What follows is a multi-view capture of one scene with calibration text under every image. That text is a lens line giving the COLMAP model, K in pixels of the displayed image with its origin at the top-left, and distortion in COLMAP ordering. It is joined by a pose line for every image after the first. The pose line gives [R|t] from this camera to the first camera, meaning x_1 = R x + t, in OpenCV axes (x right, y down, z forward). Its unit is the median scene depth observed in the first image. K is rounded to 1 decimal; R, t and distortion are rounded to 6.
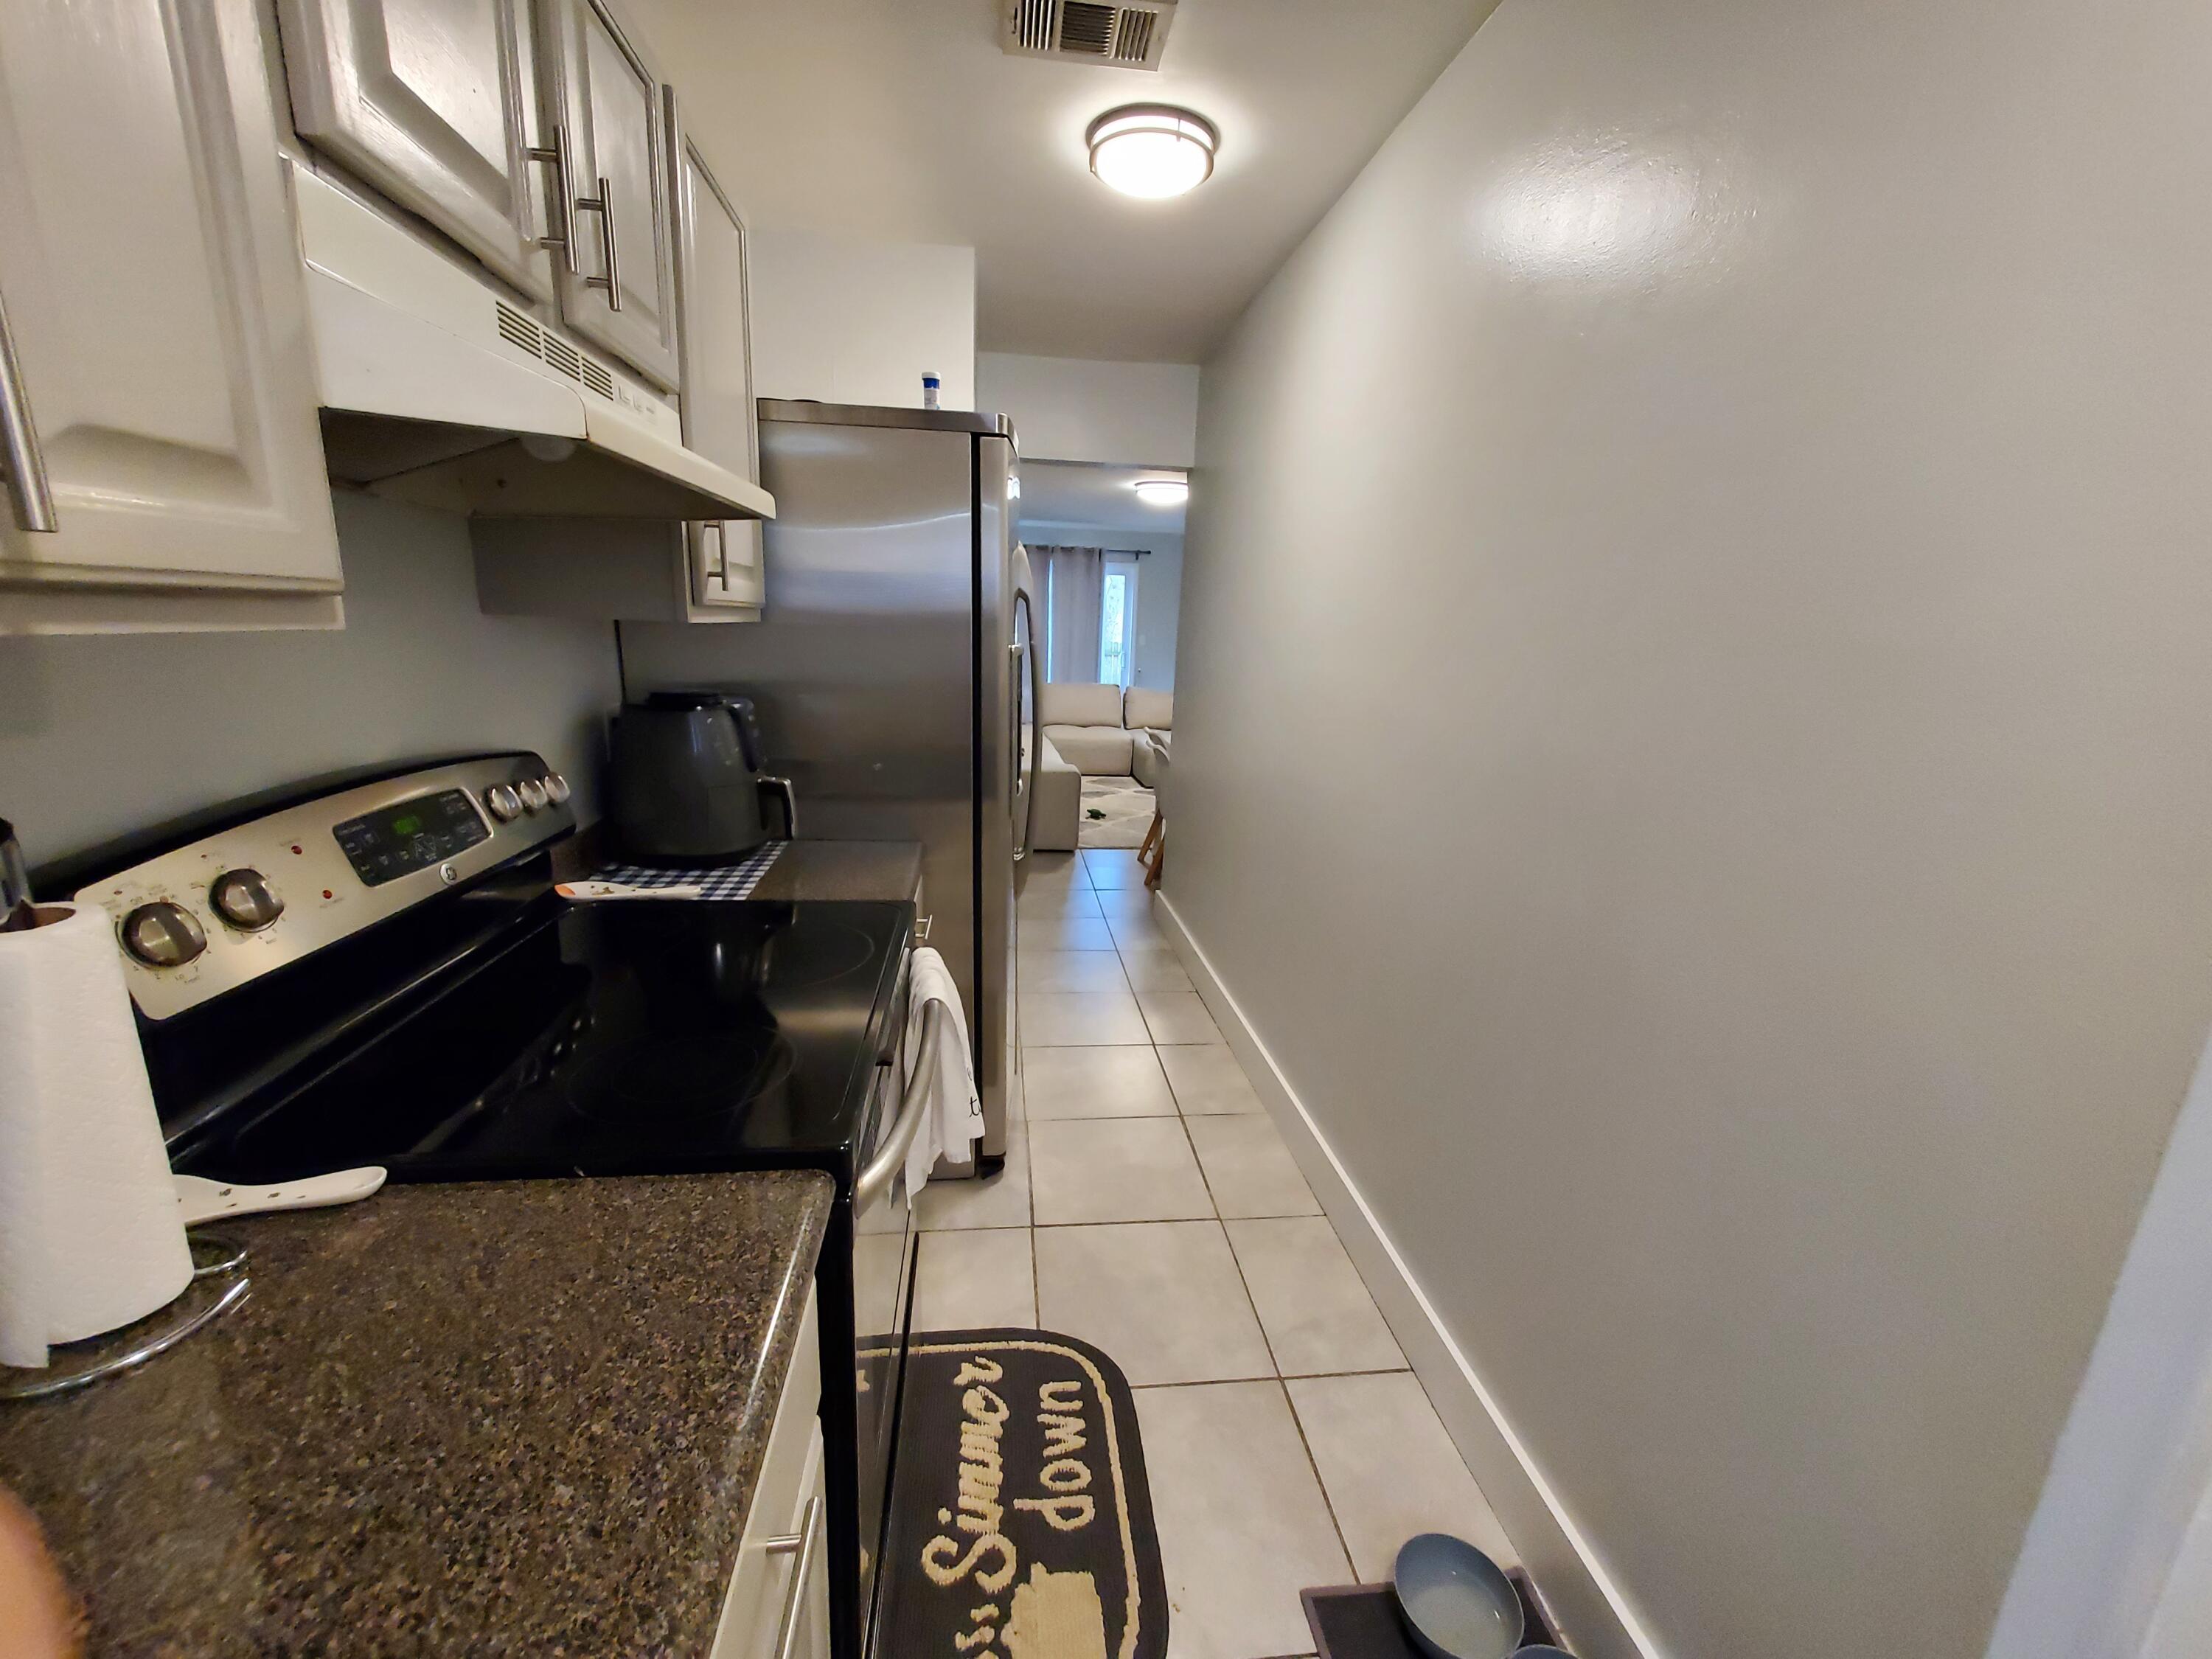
lens RADIAL K [[876.7, 0, 1106.5], [0, 876.7, 835.0], [0, 0, 1]] dist [0.002200, 0.000584]
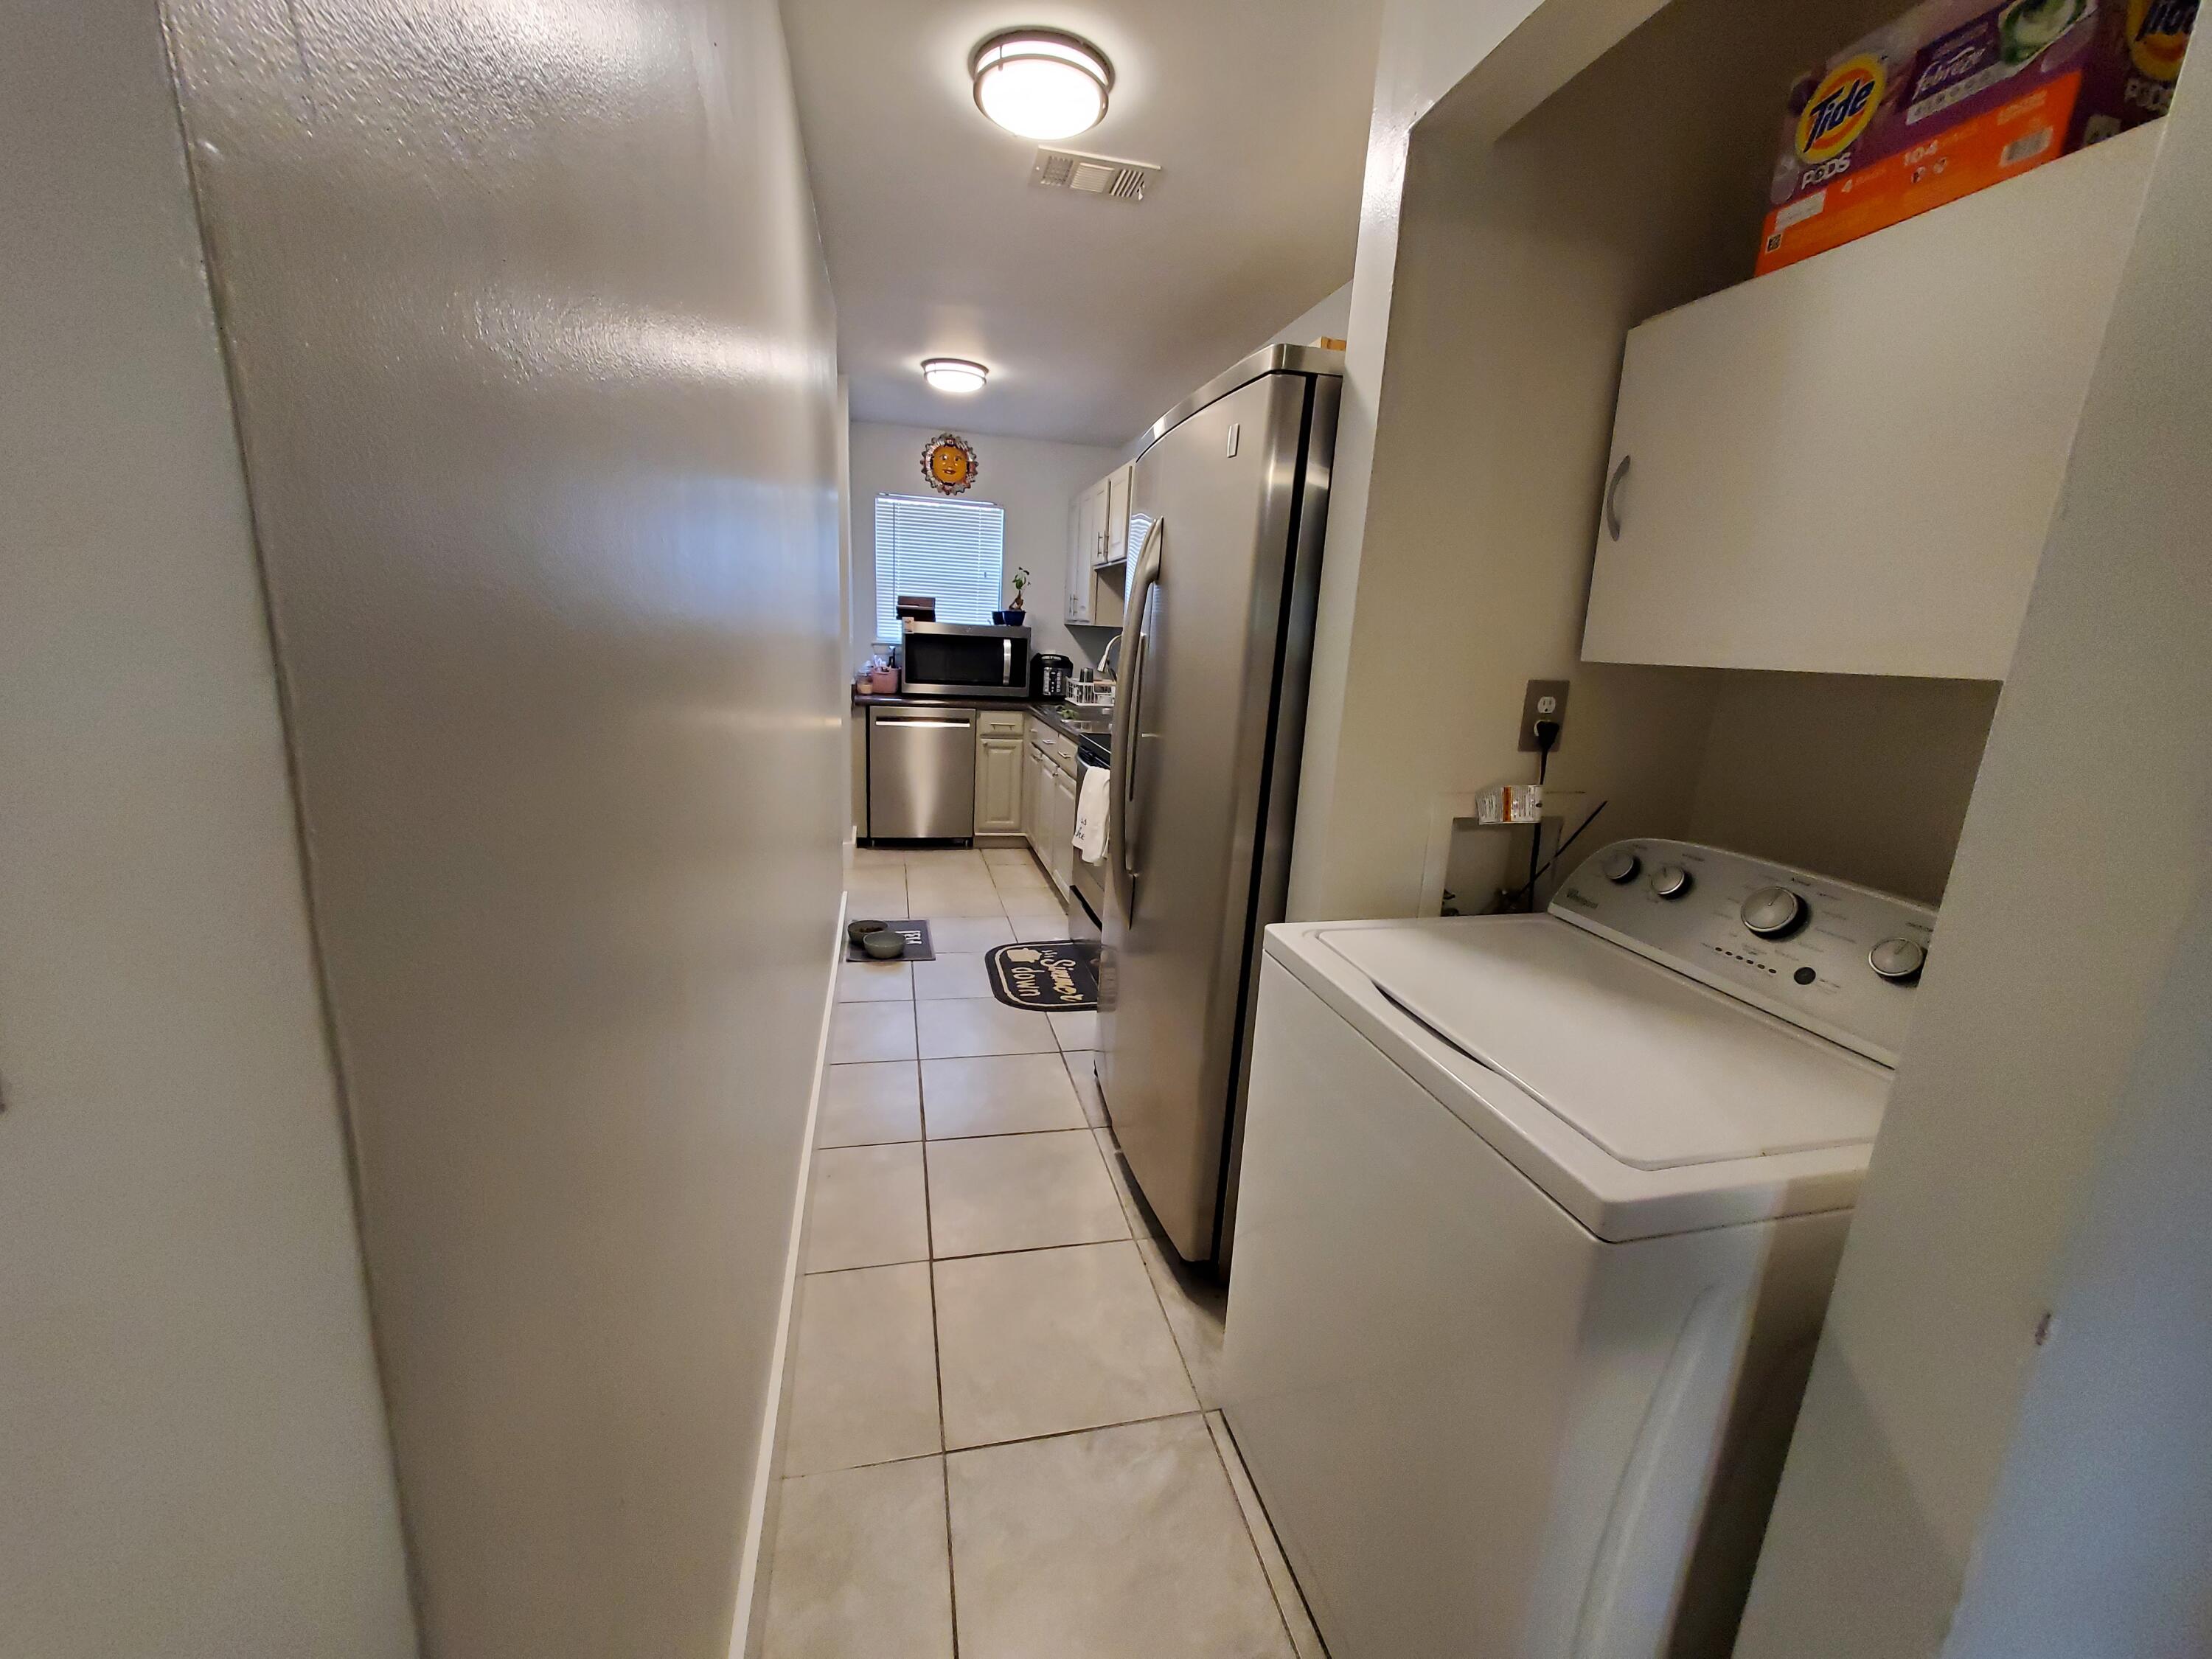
lens RADIAL K [[876.7, 0, 1101.8], [0, 876.7, 836.0], [0, 0, 1]] dist [0.002200, 0.000584]
pose [[-0.989994, -0.067543, -0.123894, 0.062792], [-0.115291, 0.893410, 0.434197, -0.629545], [0.081361, 0.444136, -0.892257, 2.838936]]
